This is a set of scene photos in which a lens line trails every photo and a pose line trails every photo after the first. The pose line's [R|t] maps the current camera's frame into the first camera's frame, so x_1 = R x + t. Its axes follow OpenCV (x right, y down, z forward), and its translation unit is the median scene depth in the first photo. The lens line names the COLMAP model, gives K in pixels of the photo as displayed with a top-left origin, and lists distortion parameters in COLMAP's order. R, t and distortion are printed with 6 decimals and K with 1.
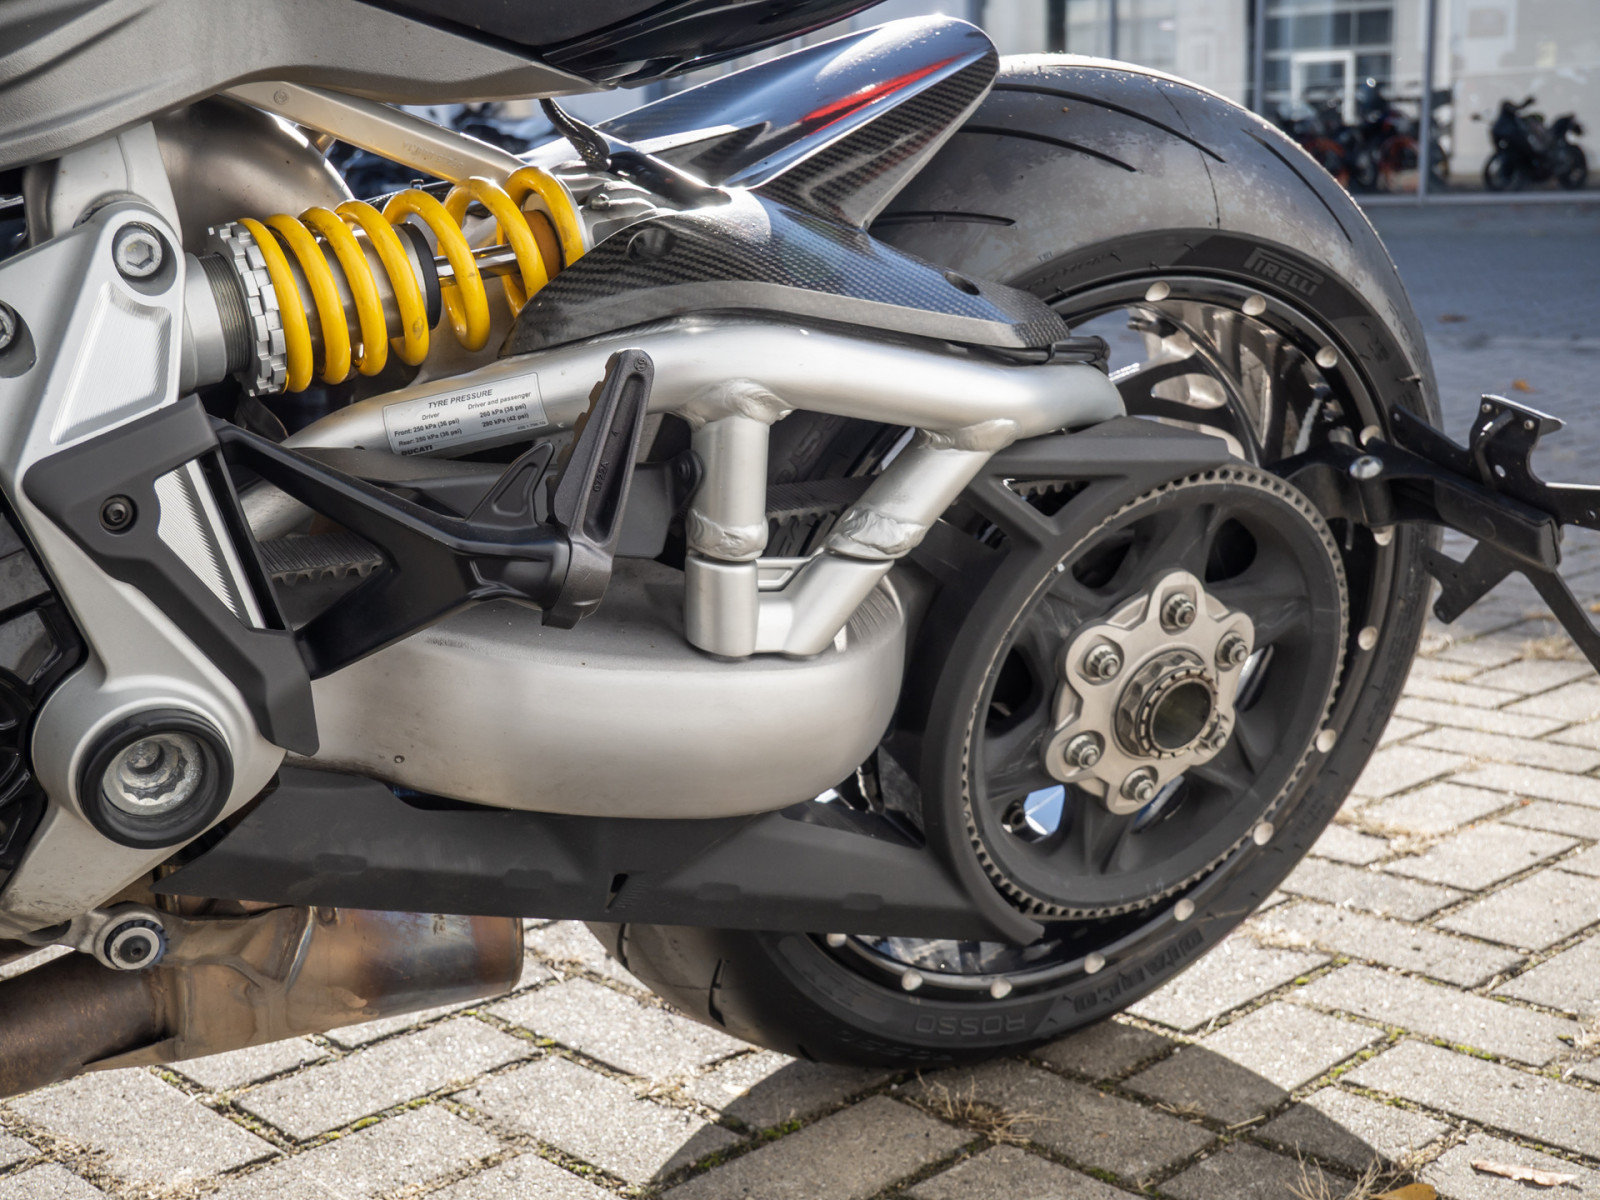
lens RADIAL K [[2020.8, 0, 798.4], [0, 2020.8, 602.9], [0, 0, 1]] dist [0.025261, 0.000000]
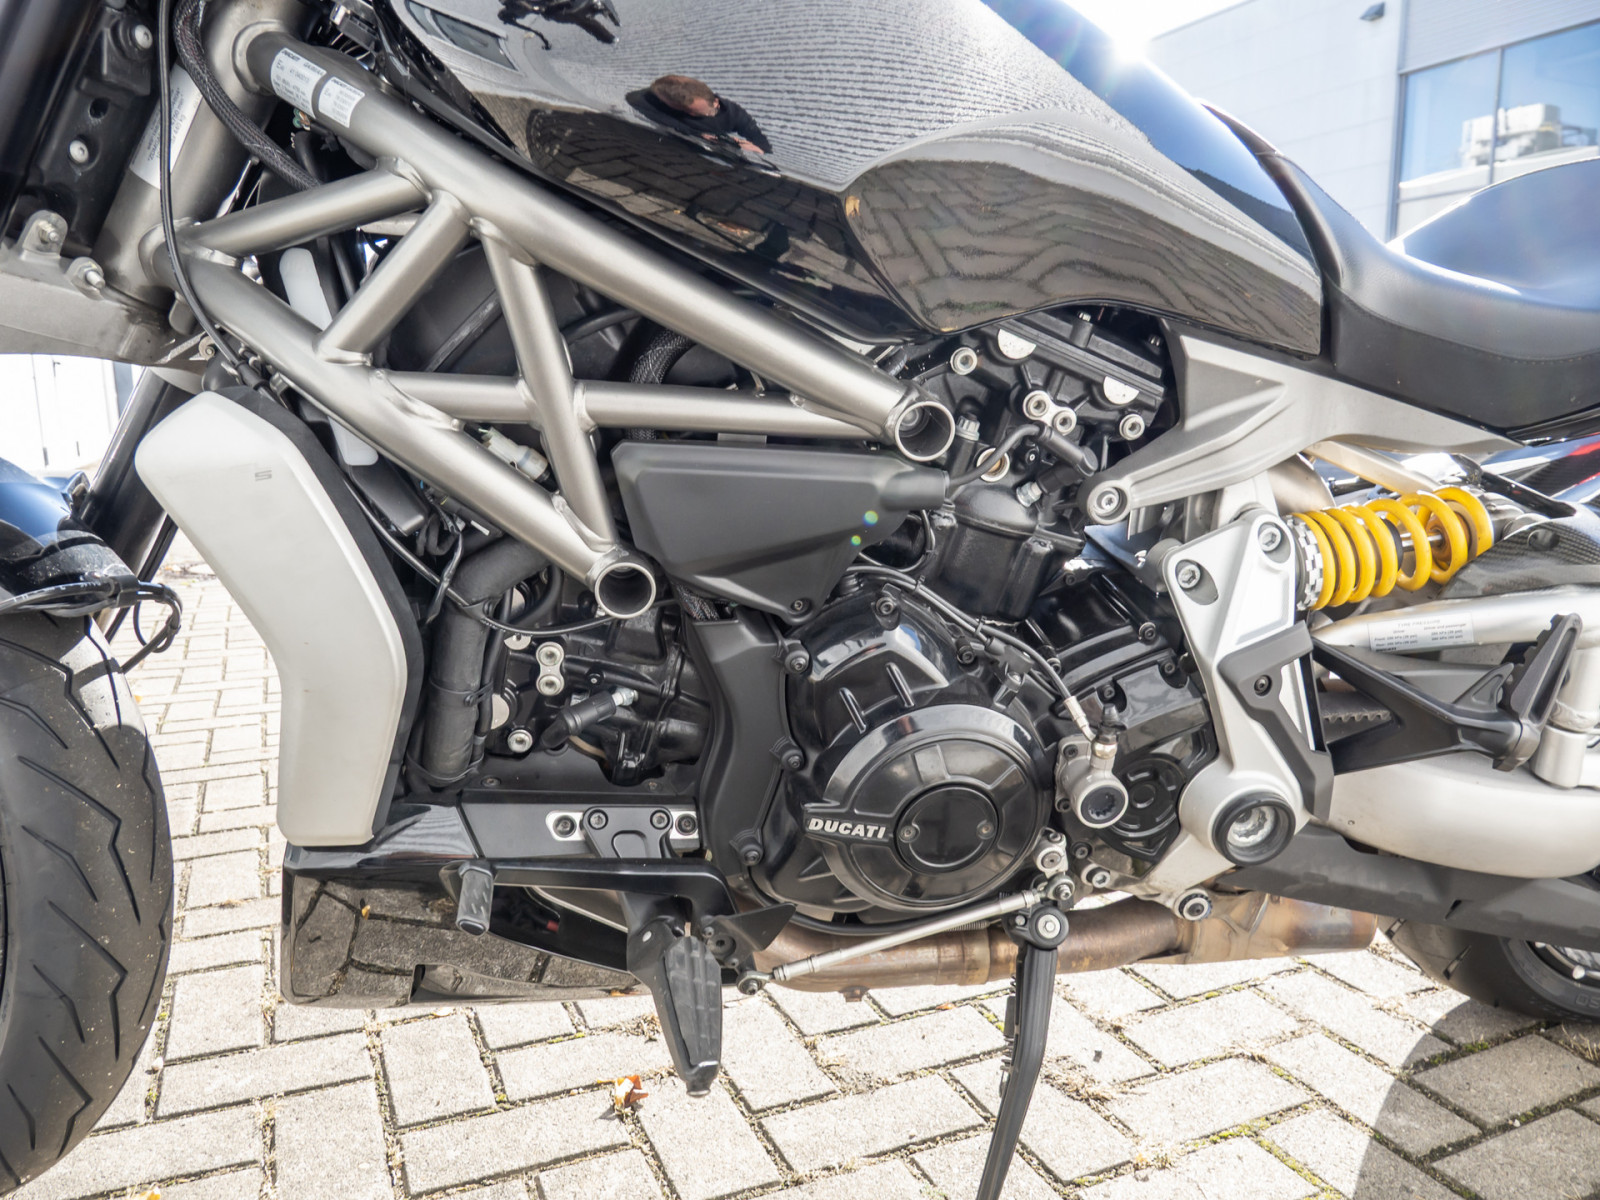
lens RADIAL K [[1123.2, 0, 801.2], [0, 1123.2, 595.3], [0, 0, 1]] dist [-0.004778, 0.002719]
pose [[0.949640, 0.081968, -0.302432, -0.358173], [-0.087781, 0.996124, -0.005654, -0.068714], [0.300797, 0.031917, 0.953154, -0.070205]]
